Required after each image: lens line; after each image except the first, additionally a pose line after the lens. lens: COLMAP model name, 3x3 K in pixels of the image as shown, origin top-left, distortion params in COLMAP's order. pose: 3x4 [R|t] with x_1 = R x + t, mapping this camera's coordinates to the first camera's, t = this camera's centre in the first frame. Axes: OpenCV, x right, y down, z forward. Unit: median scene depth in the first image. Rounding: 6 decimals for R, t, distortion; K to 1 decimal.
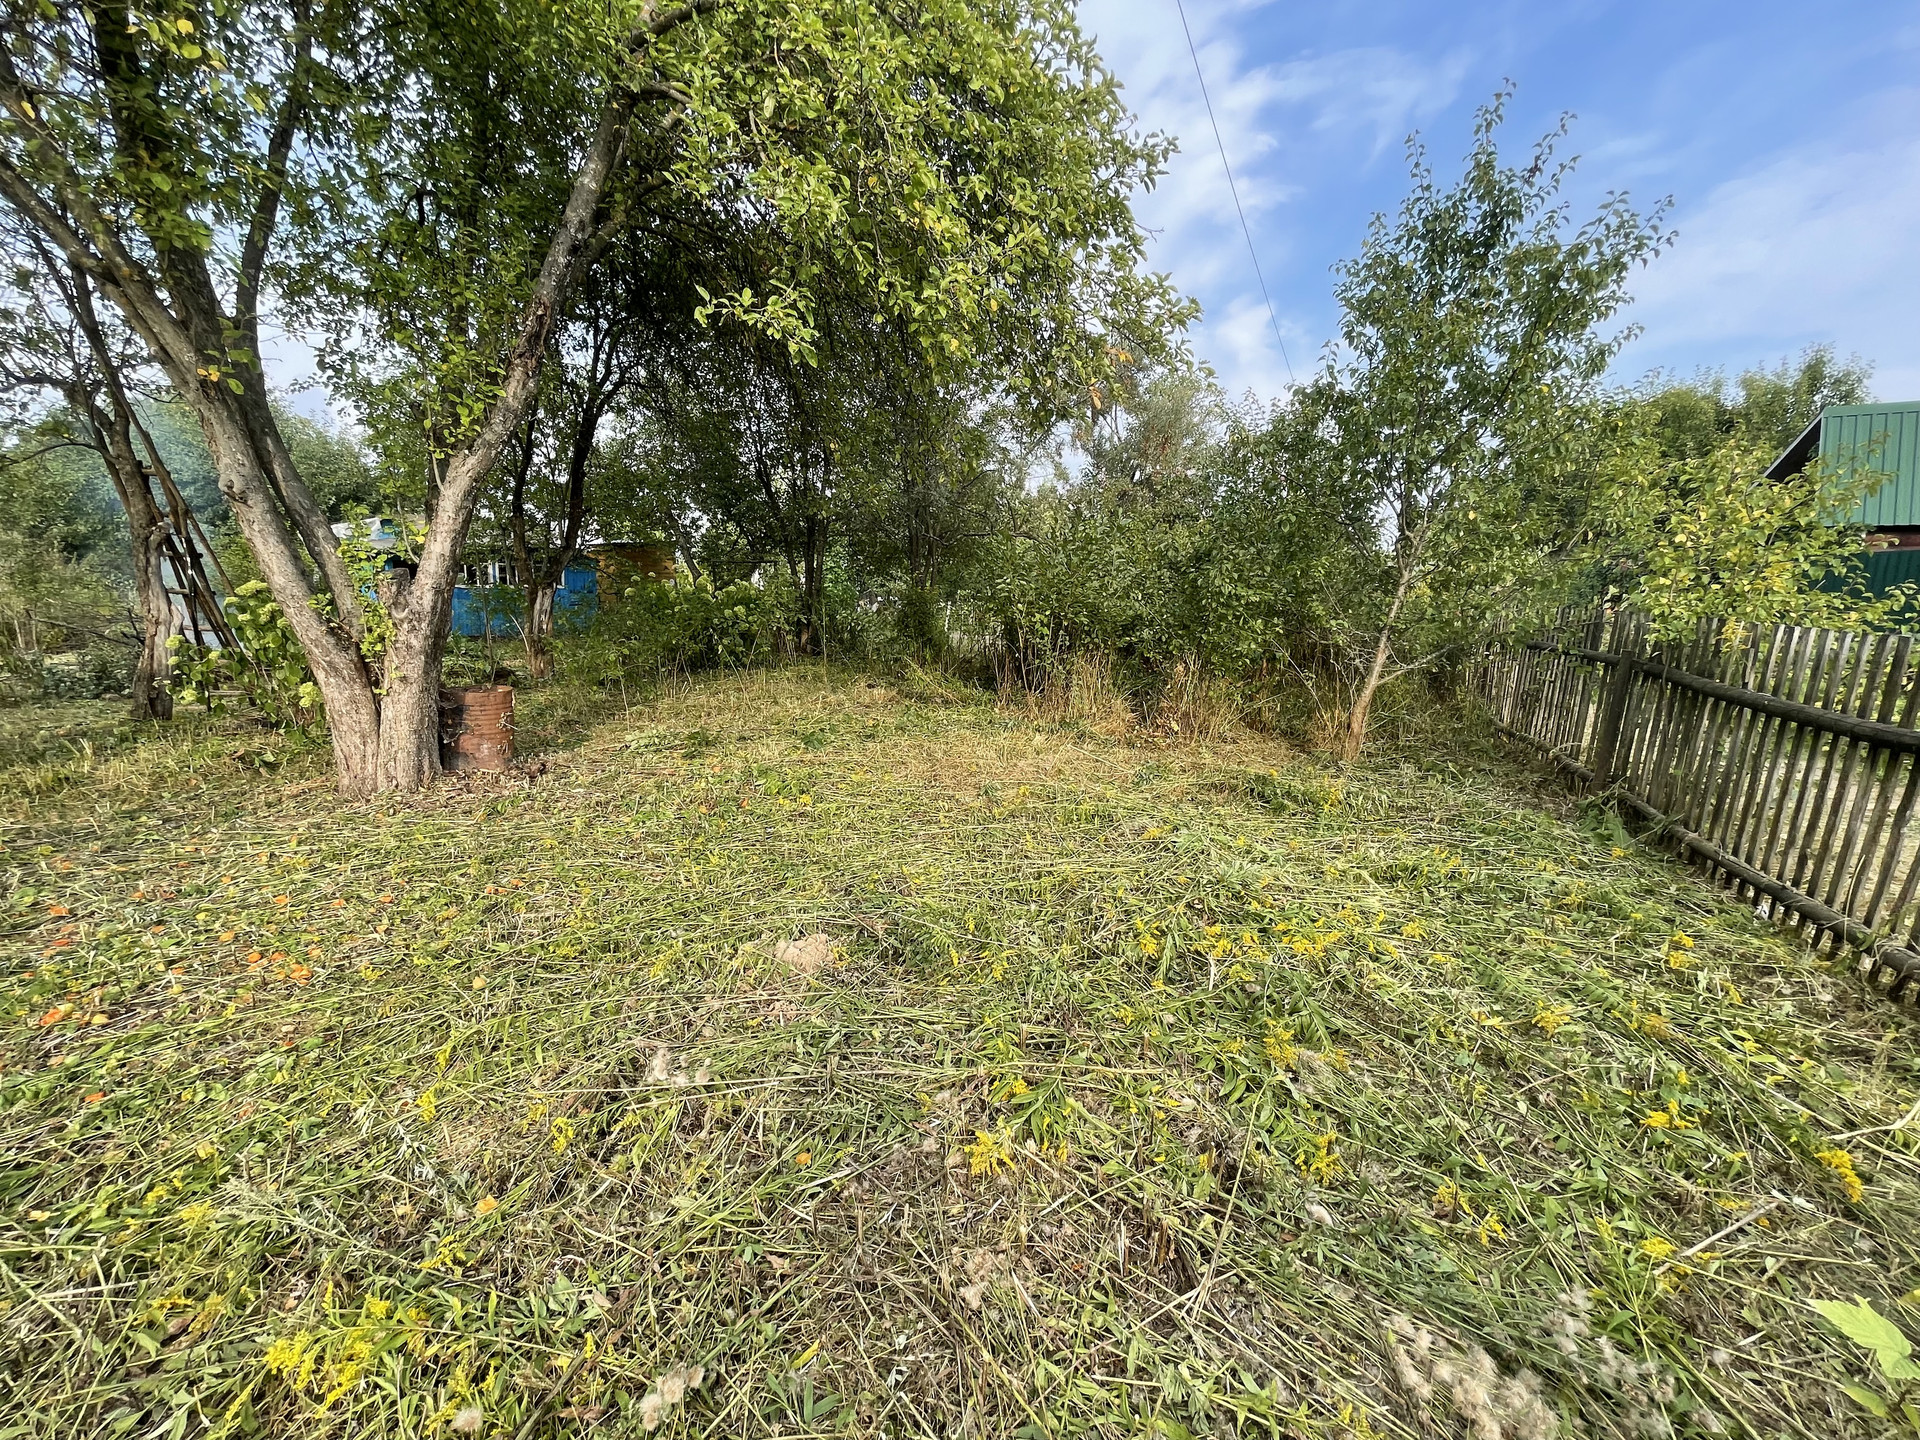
lens RADIAL K [[780.8, 0, 952.0], [0, 780.8, 714.8], [0, 0, 1]] dist [0.002560, 0.000794]
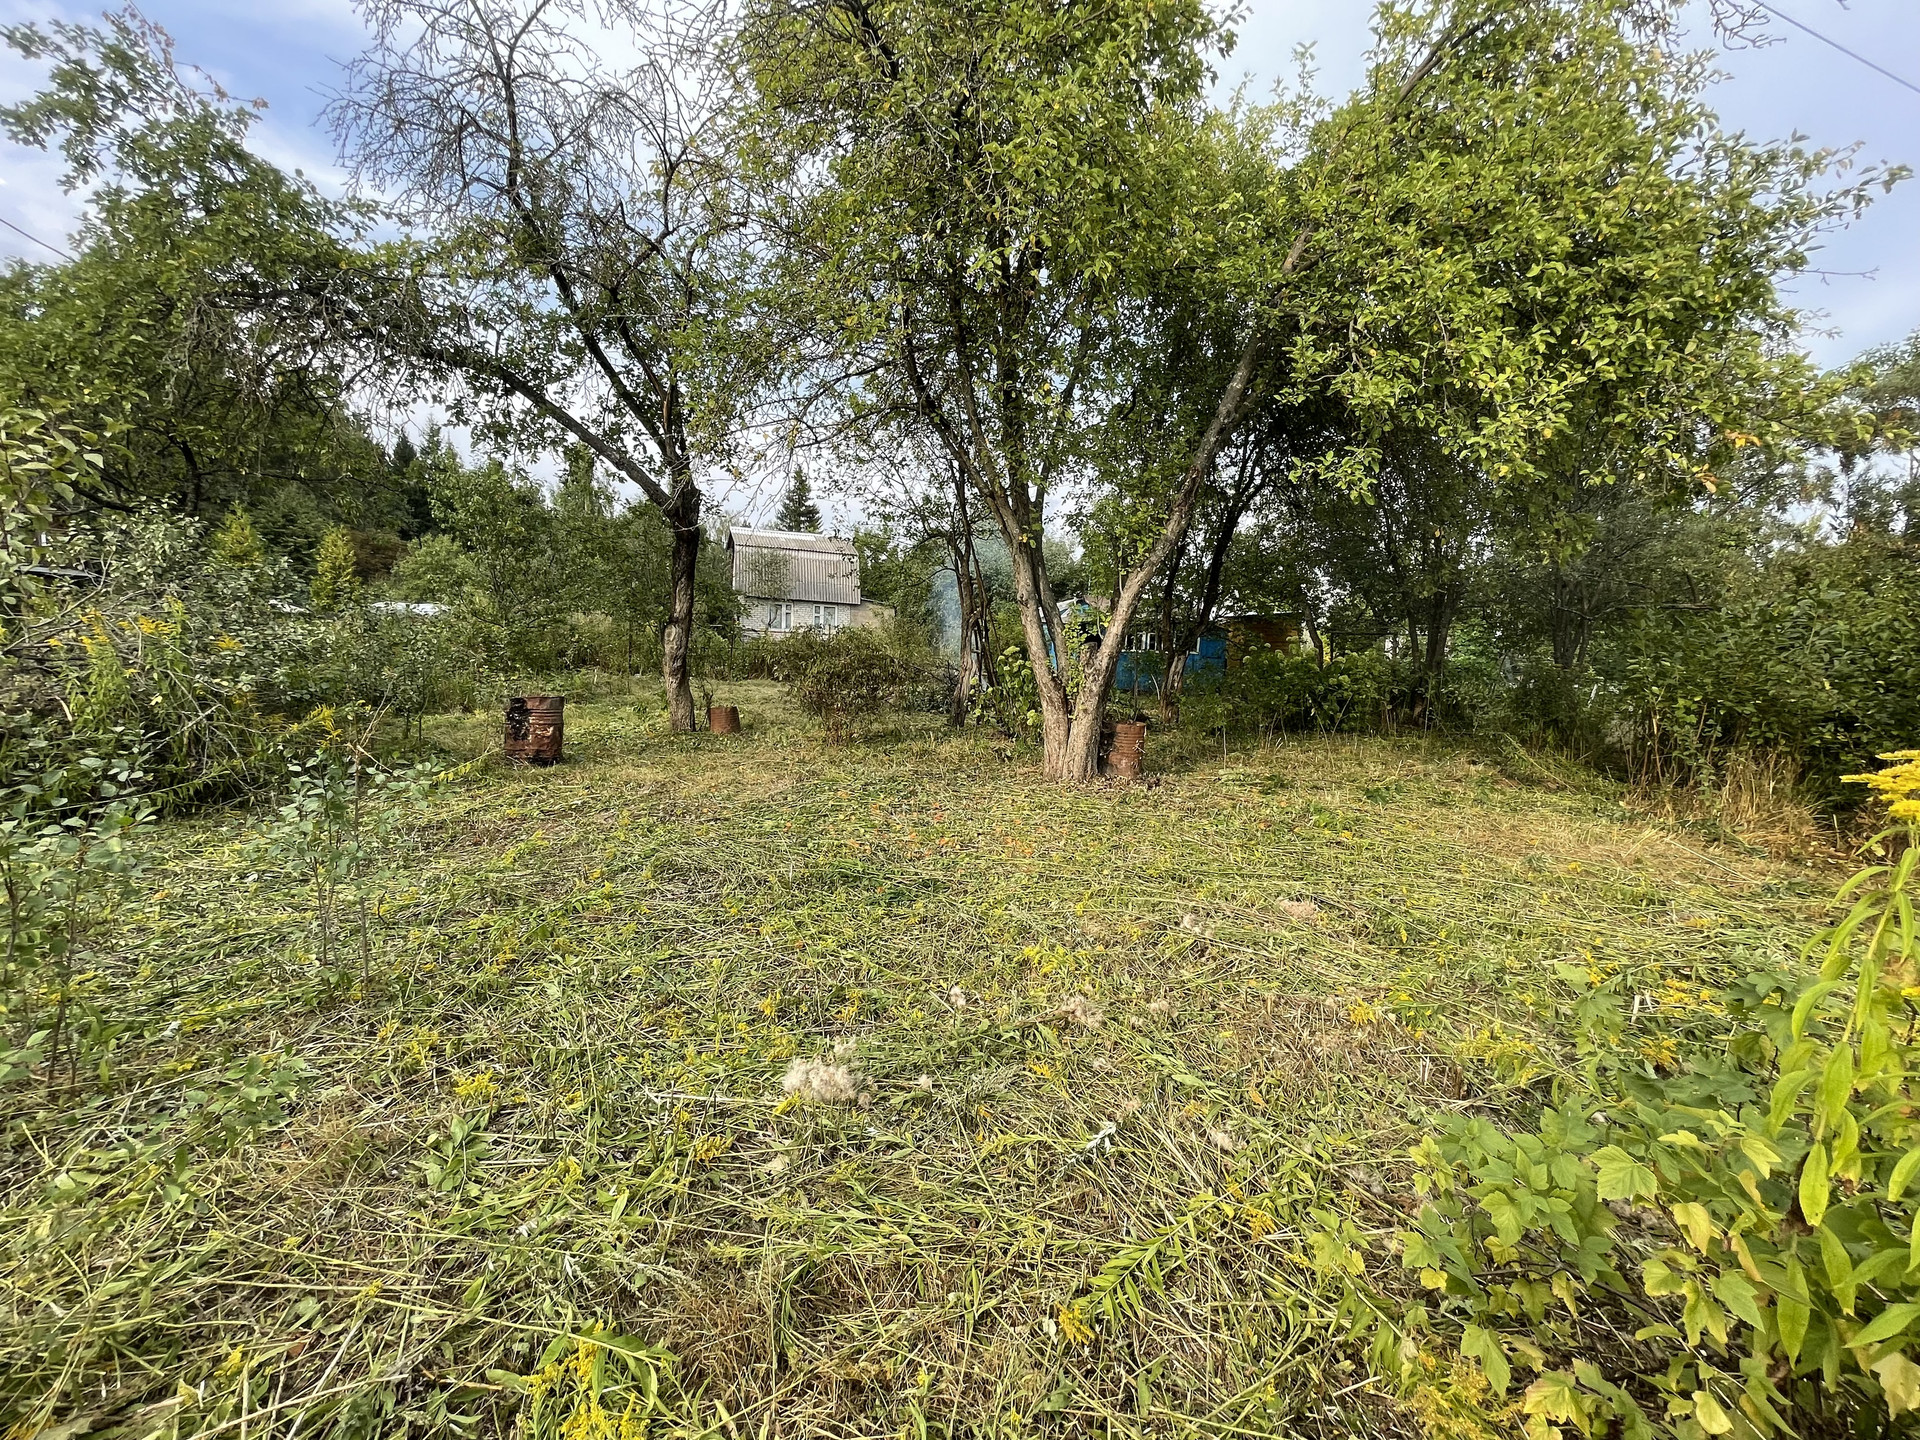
lens RADIAL K [[780.8, 0, 961.4], [0, 780.8, 711.9], [0, 0, 1]] dist [0.002560, 0.000794]
pose [[0.727629, 0.078808, -0.681429, 0.166529], [-0.137740, 0.989932, -0.032592, 0.036608], [0.672000, 0.117575, 0.731158, -0.278183]]
